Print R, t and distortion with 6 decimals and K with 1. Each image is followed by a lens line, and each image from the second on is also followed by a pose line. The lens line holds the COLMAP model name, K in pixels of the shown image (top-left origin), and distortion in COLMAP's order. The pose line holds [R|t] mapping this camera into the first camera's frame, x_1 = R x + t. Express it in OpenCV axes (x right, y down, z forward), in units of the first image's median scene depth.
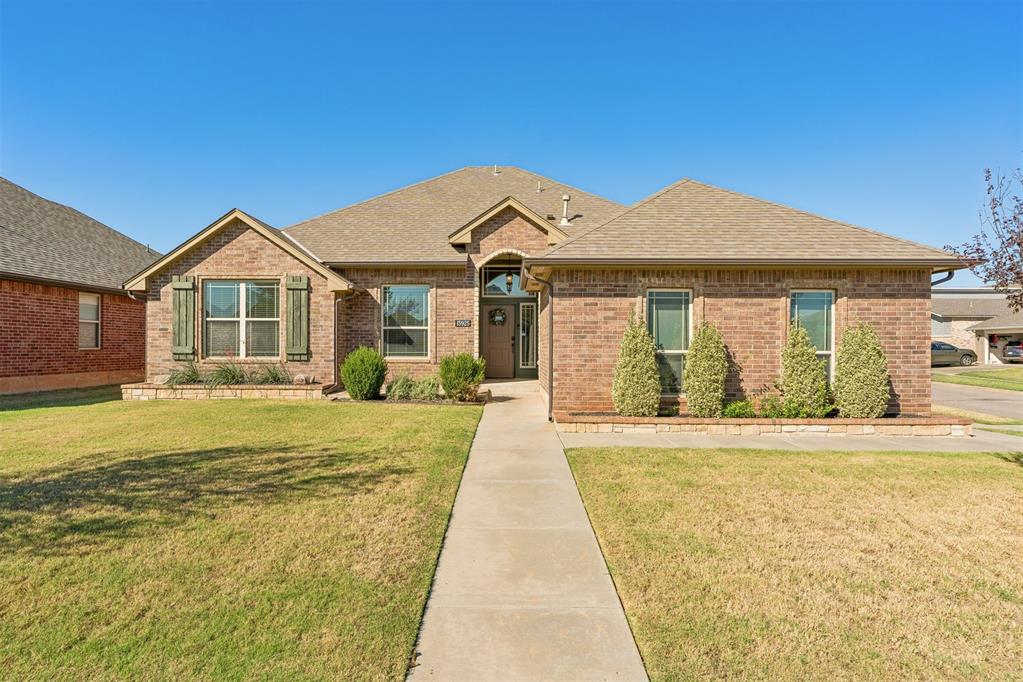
lens RADIAL K [[586.7, 0, 511.3], [0, 586.7, 342.8], [0, 0, 1]] dist [0.004705, 0.000265]
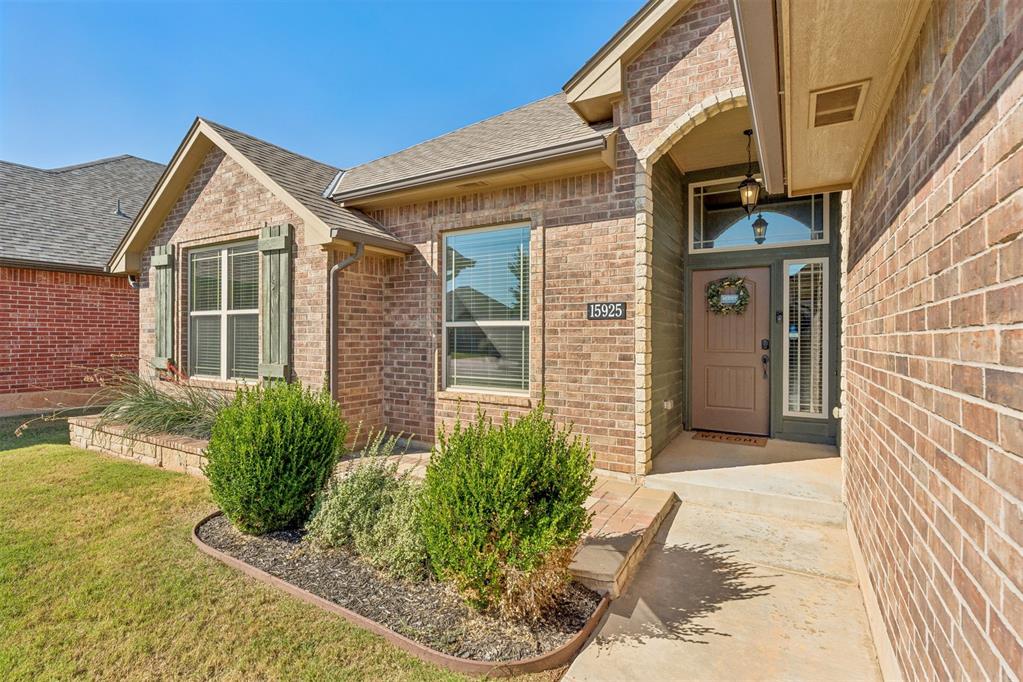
lens RADIAL K [[487.6, 0, 509.4], [0, 487.6, 329.8], [0, 0, 1]] dist [-0.000541, -0.000152]
pose [[0.866383, -0.004410, -0.499360, 0.023235], [0.002114, 0.999984, -0.005162, -0.020234], [0.499375, 0.003417, 0.866379, 0.728581]]
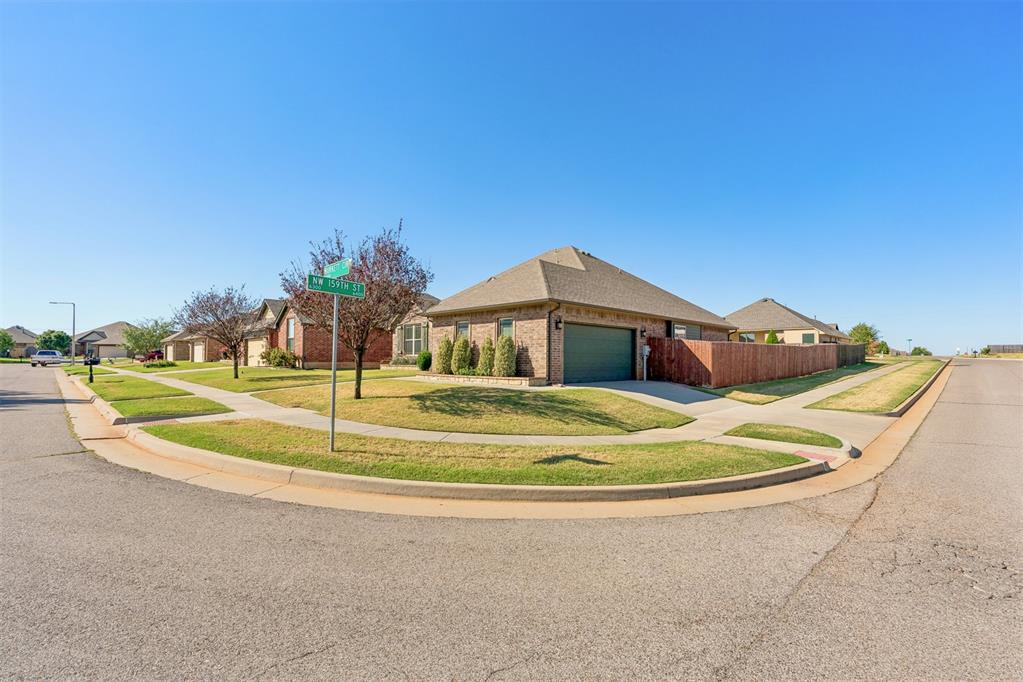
lens RADIAL K [[458.9, 0, 506.8], [0, 458.9, 346.7], [0, 0, 1]] dist [0.002379, 0.000167]
pose [[0.711512, -0.018475, -0.702431, 1.210469], [0.000518, 0.999668, -0.025768, 0.039566], [0.702674, 0.017971, 0.711285, -0.116396]]
